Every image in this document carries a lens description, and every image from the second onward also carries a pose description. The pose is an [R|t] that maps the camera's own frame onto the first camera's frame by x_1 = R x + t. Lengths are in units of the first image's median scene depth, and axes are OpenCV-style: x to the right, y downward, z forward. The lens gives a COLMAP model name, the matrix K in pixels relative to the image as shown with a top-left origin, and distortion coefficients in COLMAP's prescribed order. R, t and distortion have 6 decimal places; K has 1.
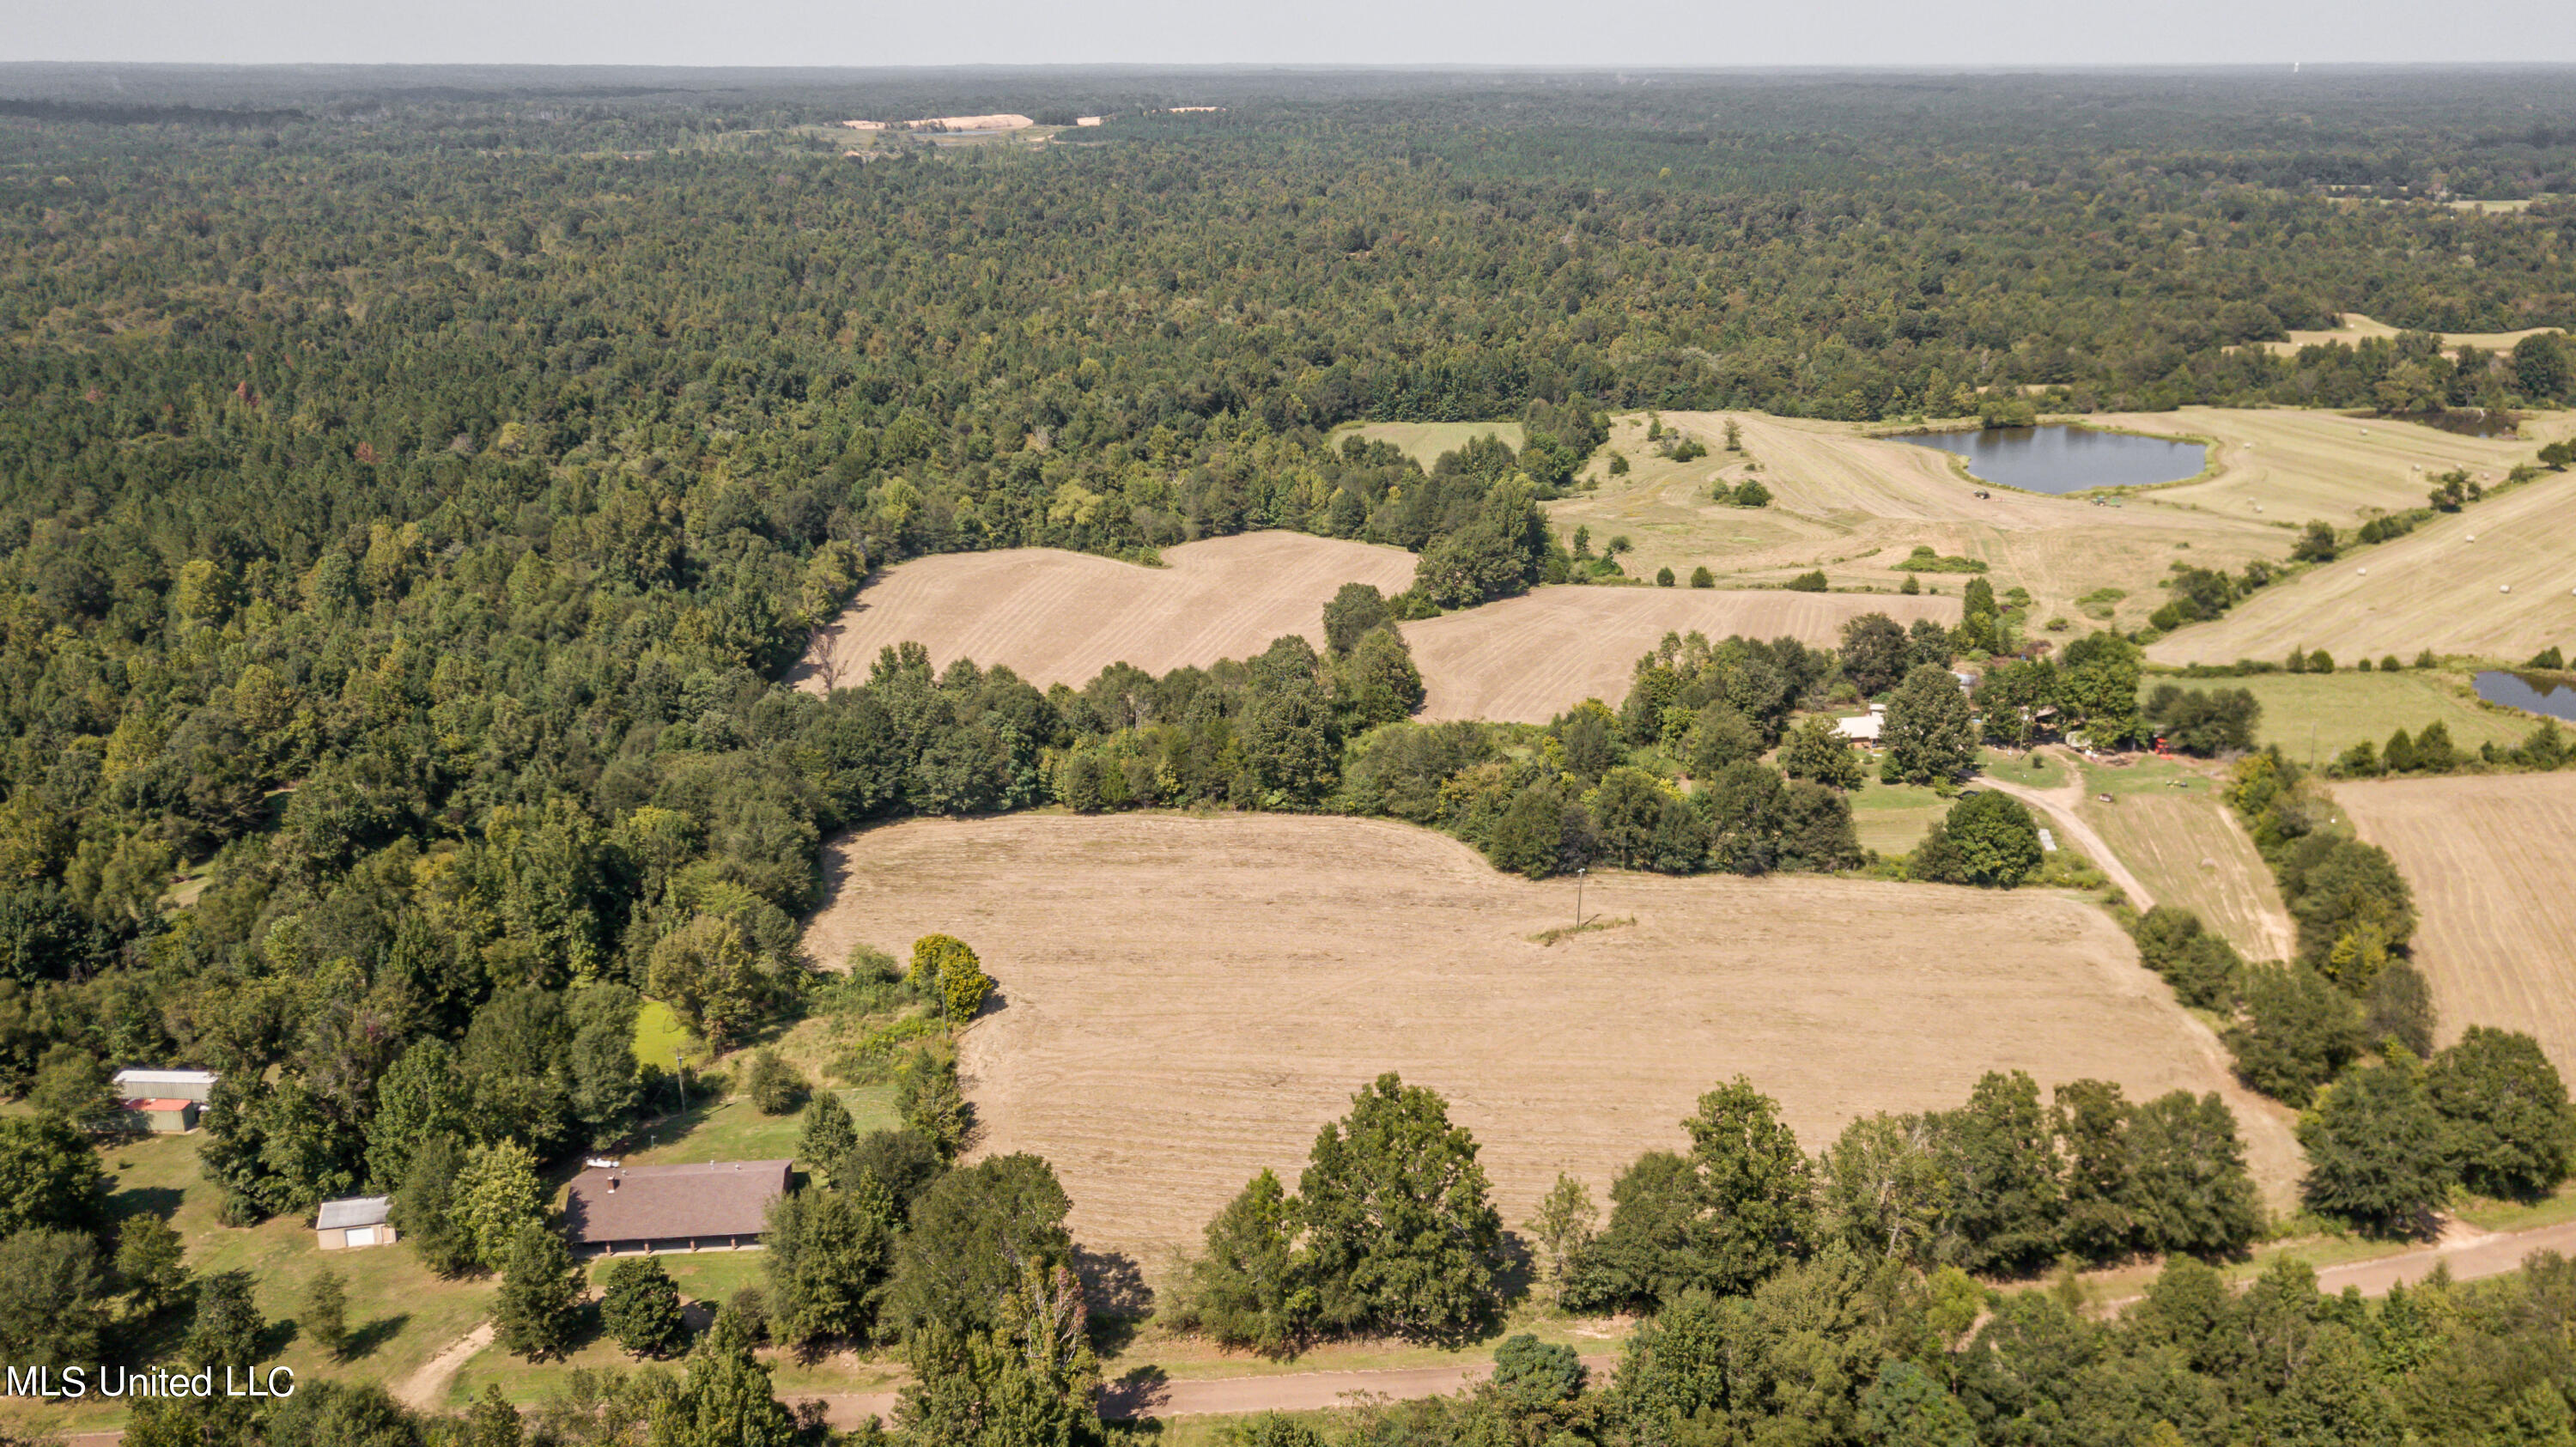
lens RADIAL K [[2050.8, 0, 1273.8], [0, 2050.8, 730.8], [0, 0, 1]] dist [0.015854, 0.015056]
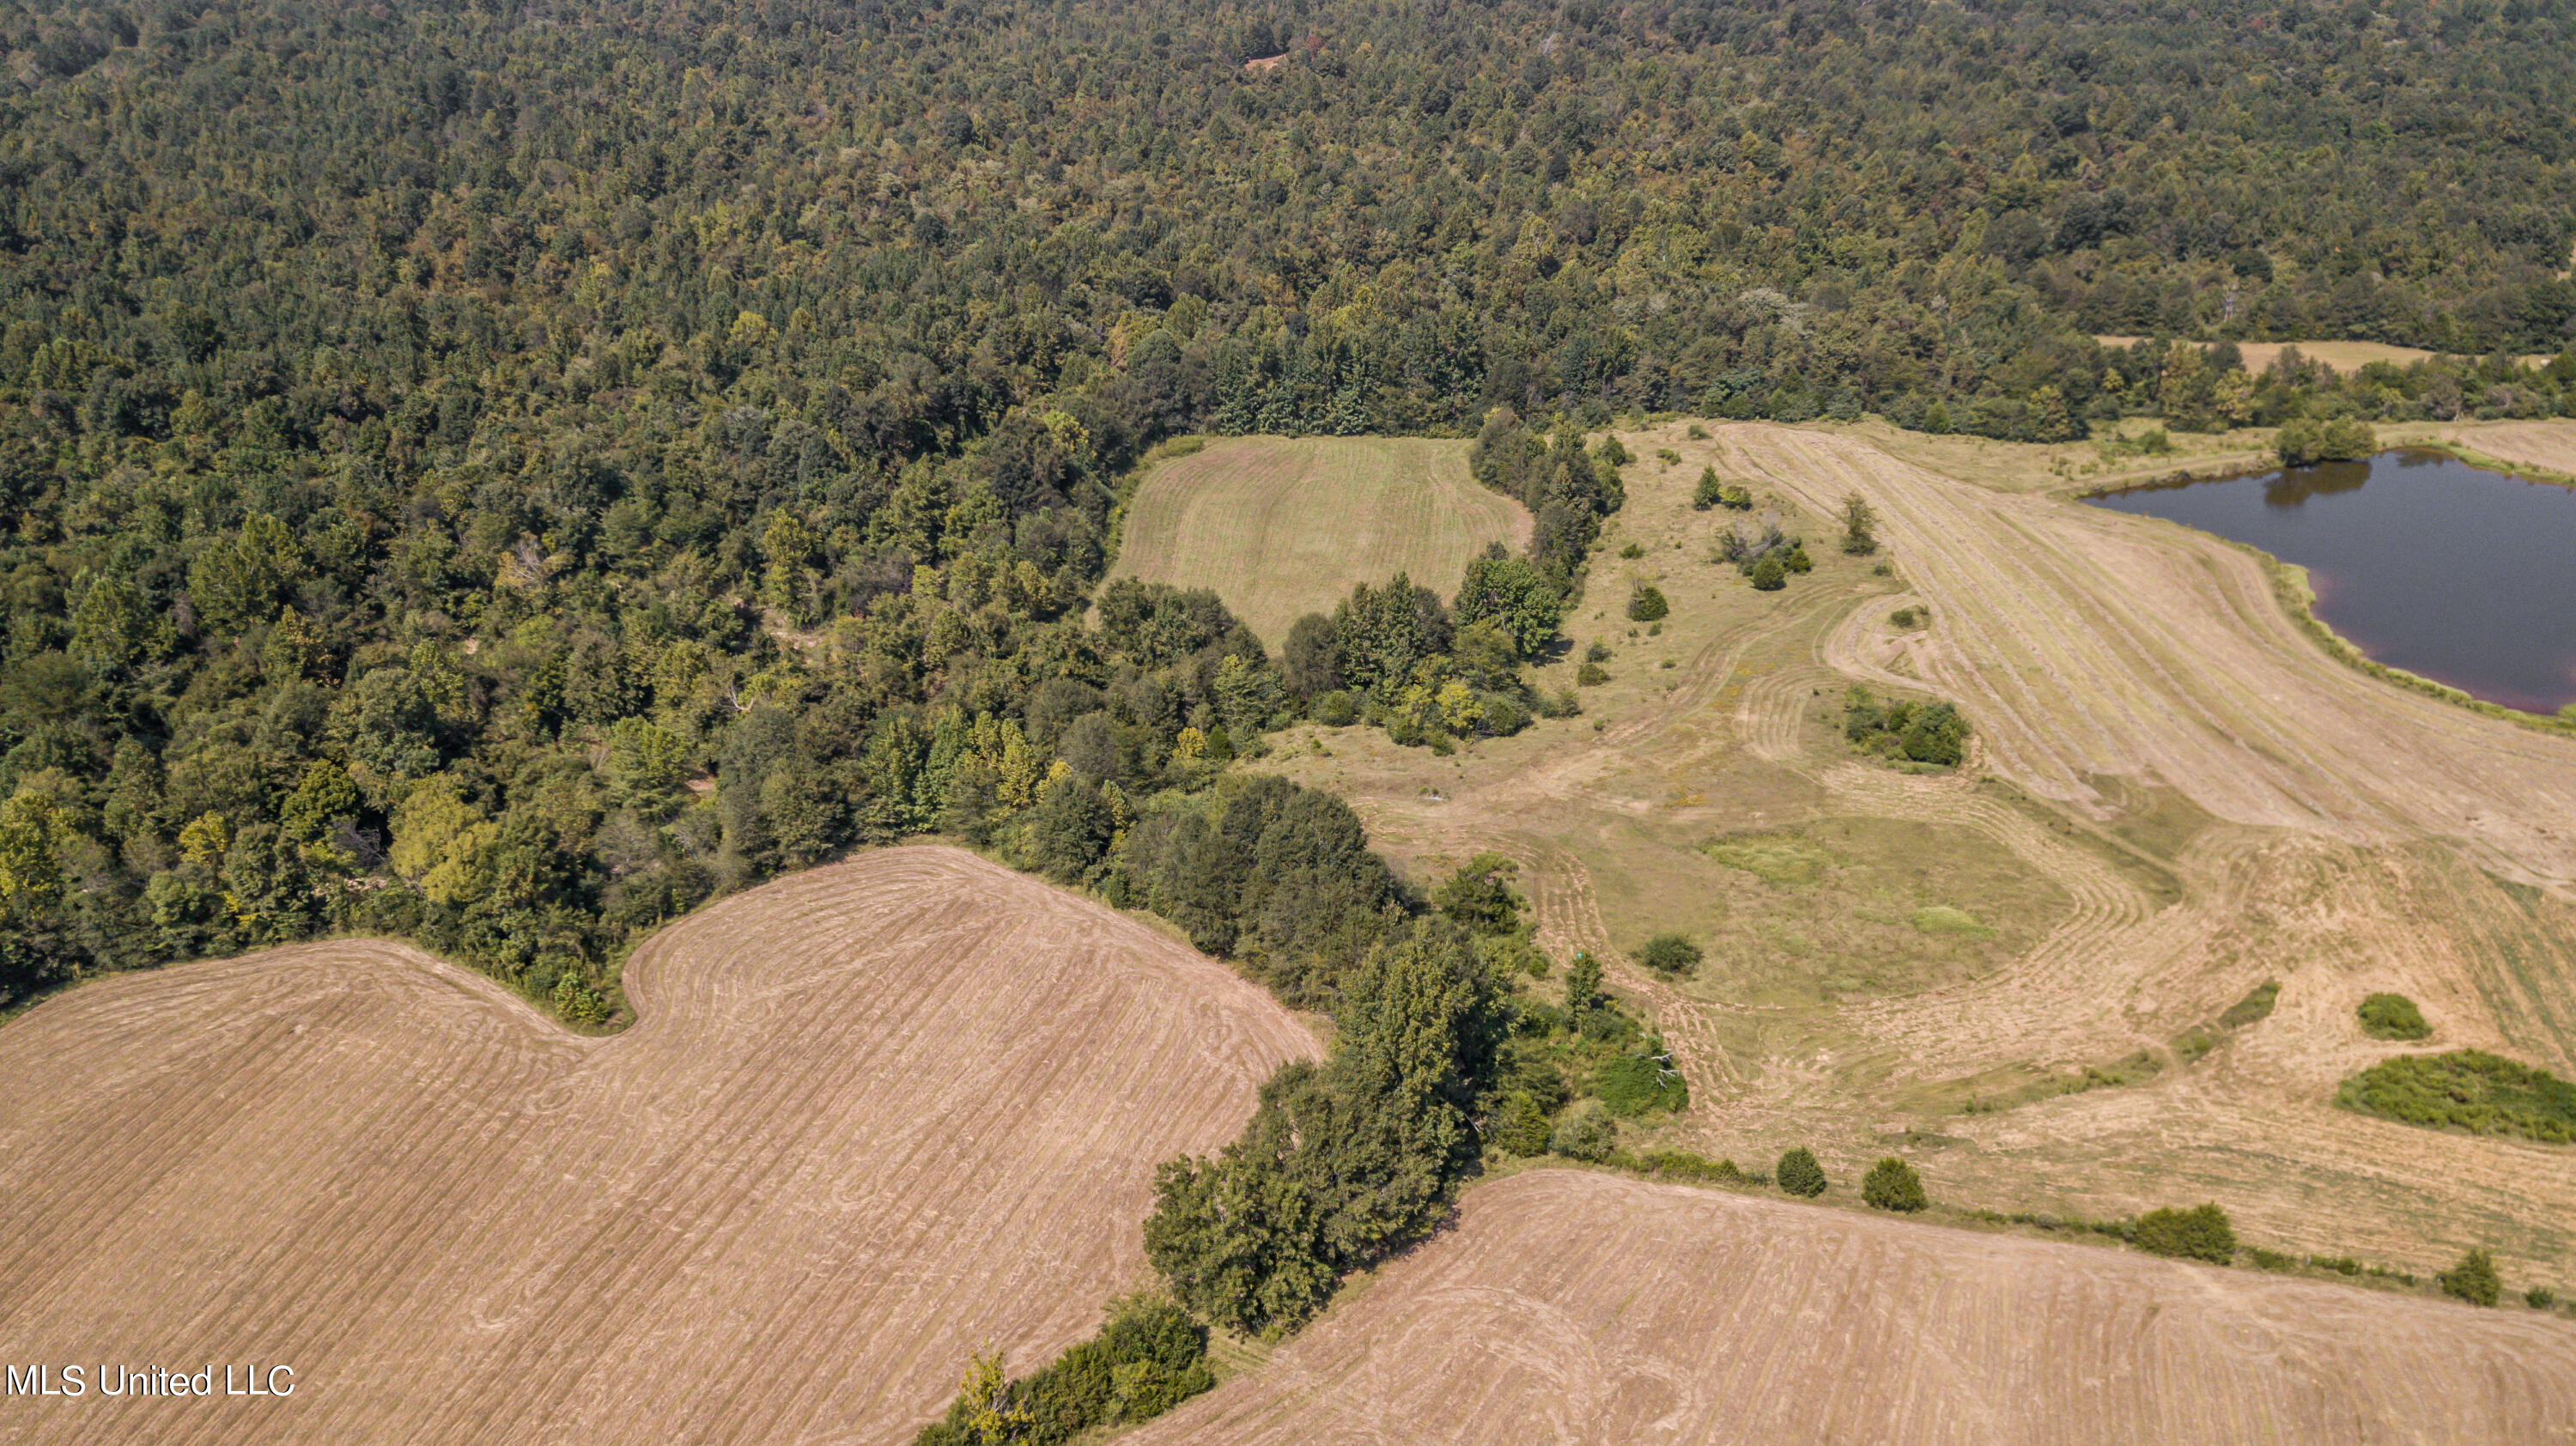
lens RADIAL K [[1972.0, 0, 1276.7], [0, 1972.0, 724.5], [0, 0, 1]] dist [0.010890, 0.027160]
pose [[0.999932, -0.007110, 0.009262, 0.081669], [0.005845, 0.991479, 0.130138, -0.195280], [-0.010109, -0.130075, 0.991453, 0.592075]]
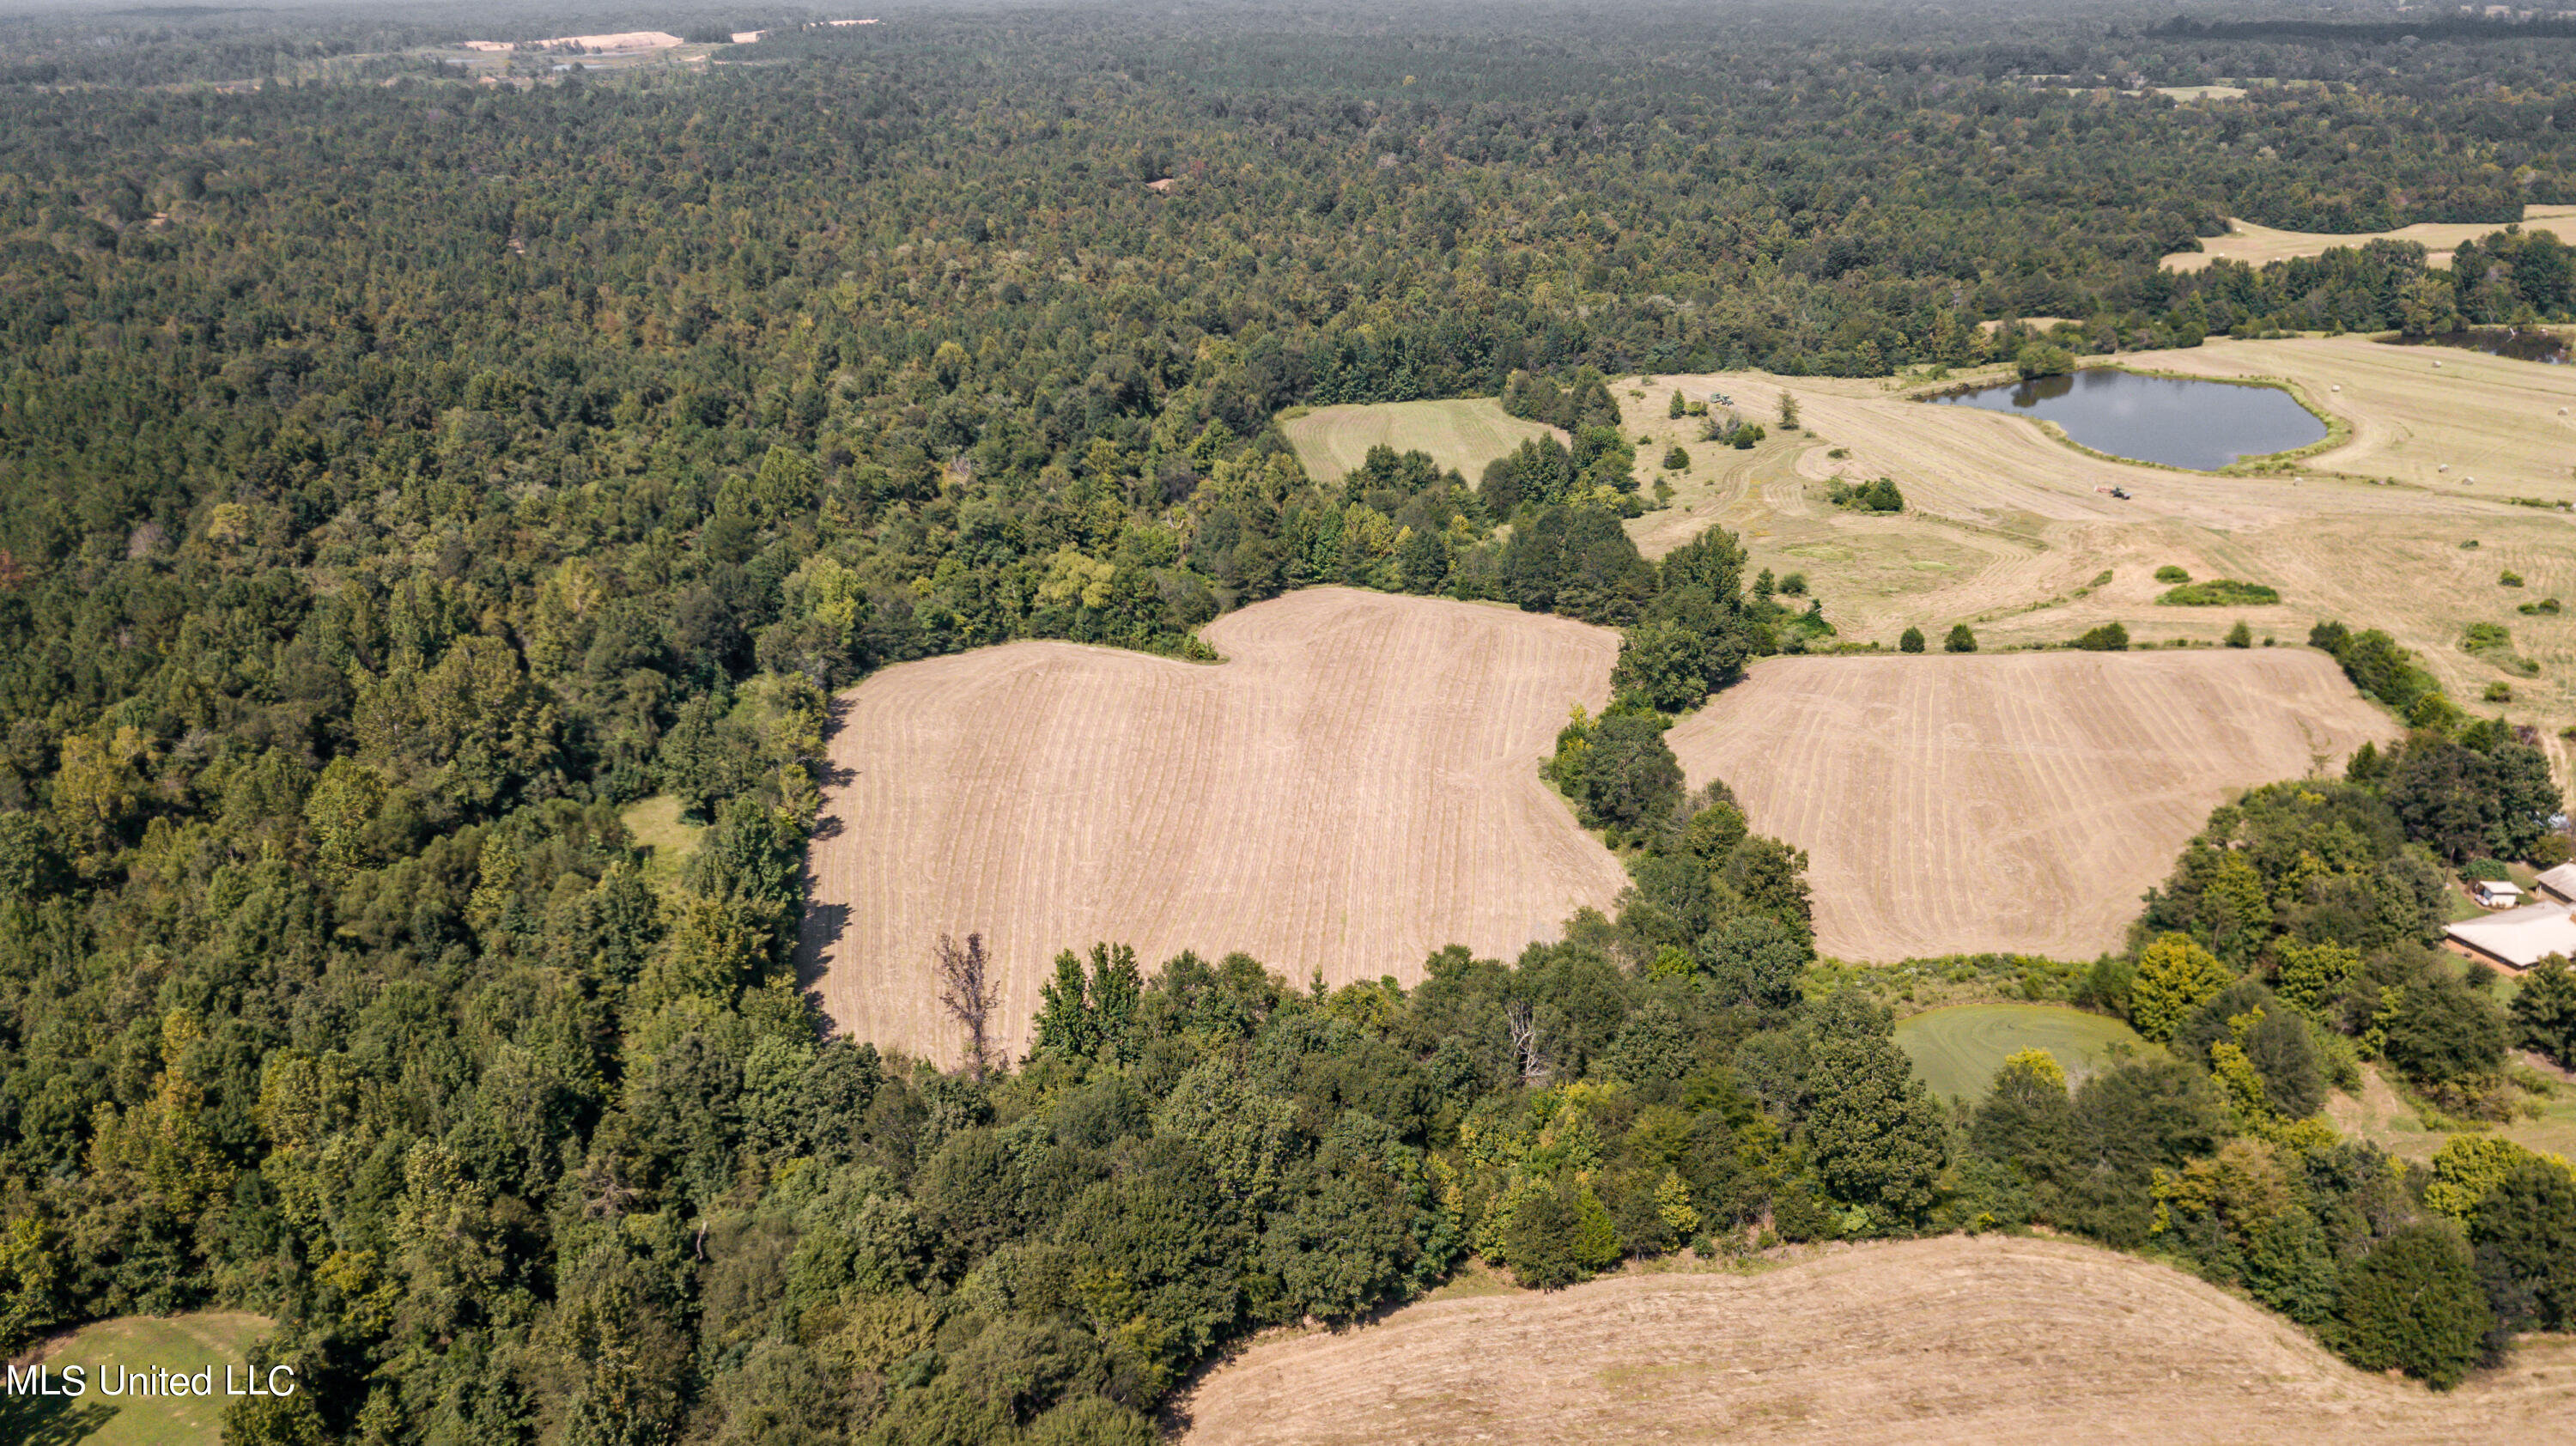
lens RADIAL K [[1967.1, 0, 1271.6], [0, 1967.1, 719.8], [0, 0, 1]] dist [0.015309, 0.026078]
pose [[0.981930, -0.082230, 0.170444, -0.156615], [0.073767, 0.995735, 0.055418, -0.096439], [-0.174274, -0.041844, 0.983808, 0.300429]]
